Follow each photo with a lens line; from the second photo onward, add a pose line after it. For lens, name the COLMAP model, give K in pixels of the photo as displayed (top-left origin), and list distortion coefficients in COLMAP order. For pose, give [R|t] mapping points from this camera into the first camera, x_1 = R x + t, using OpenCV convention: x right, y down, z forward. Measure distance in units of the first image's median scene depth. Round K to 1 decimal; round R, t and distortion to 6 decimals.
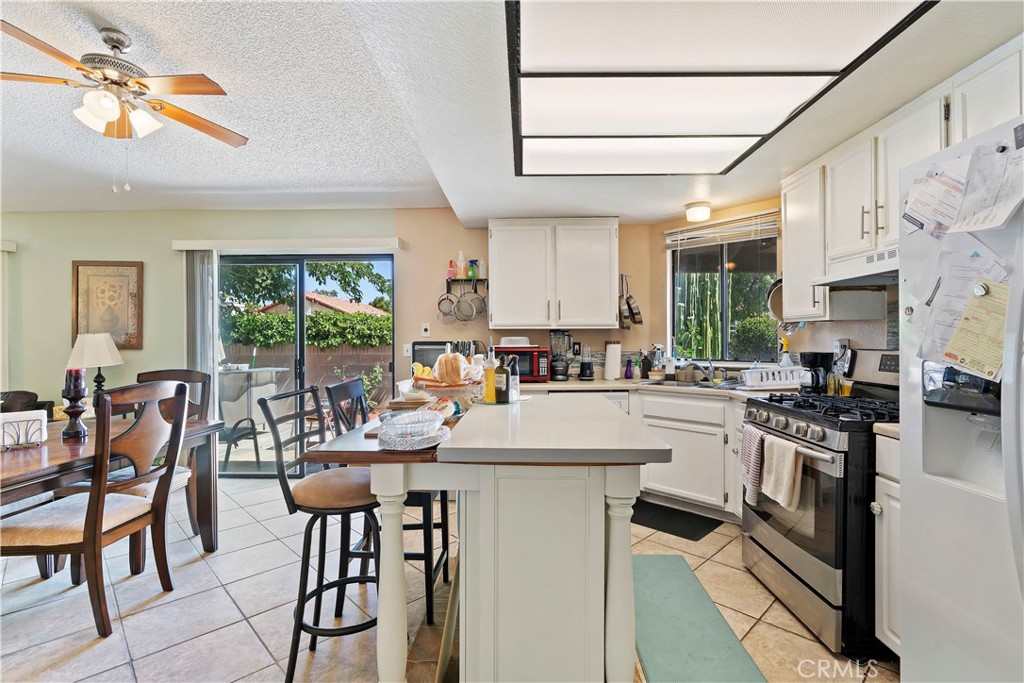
lens RADIAL K [[476.8, 0, 512.0], [0, 476.8, 341.5], [0, 0, 1]] dist [-0.004056, -0.000021]
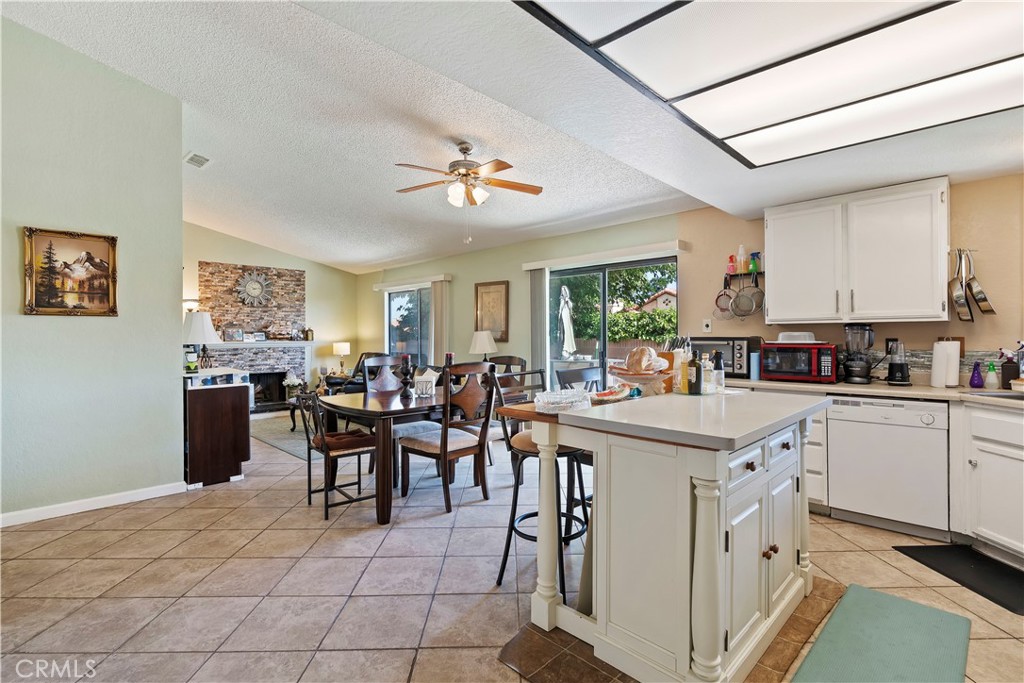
lens RADIAL K [[477.8, 0, 516.7], [0, 477.8, 335.5], [0, 0, 1]] dist [-0.010115, 0.000185]
pose [[0.728857, 0.000506, -0.684666, 0.241145], [-0.002544, 0.999995, -0.001968, -0.000006], [0.684661, 0.003176, 0.728855, -0.032073]]
